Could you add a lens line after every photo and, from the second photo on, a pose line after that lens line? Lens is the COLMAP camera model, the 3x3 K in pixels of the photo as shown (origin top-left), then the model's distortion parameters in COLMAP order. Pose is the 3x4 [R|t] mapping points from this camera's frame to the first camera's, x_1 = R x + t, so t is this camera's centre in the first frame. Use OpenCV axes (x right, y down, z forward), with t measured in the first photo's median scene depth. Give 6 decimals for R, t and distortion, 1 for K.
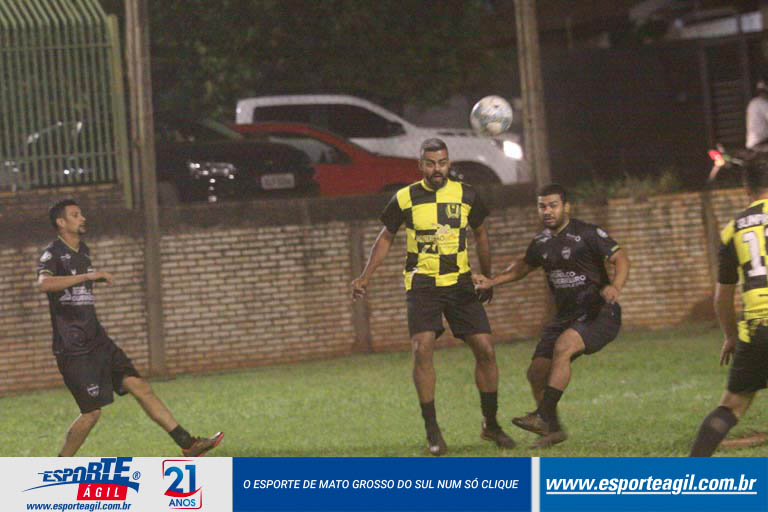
lens RADIAL K [[4352.2, 0, 383.6], [0, 4352.2, 256.3], [0, 0, 1]] dist [-0.235279, 0.000000]
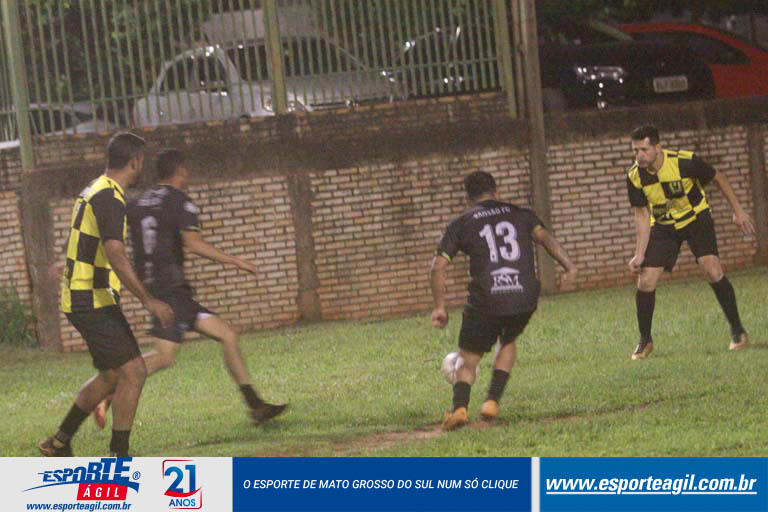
lens RADIAL K [[4133.6, 0, 384.2], [0, 4133.6, 256.3], [0, 0, 1]] dist [-0.074781, 0.000000]
pose [[0.995685, -0.022267, -0.090091, -0.006185], [0.023813, 0.999586, 0.016122, 0.004023], [0.089695, -0.018198, 0.995803, 0.102819]]
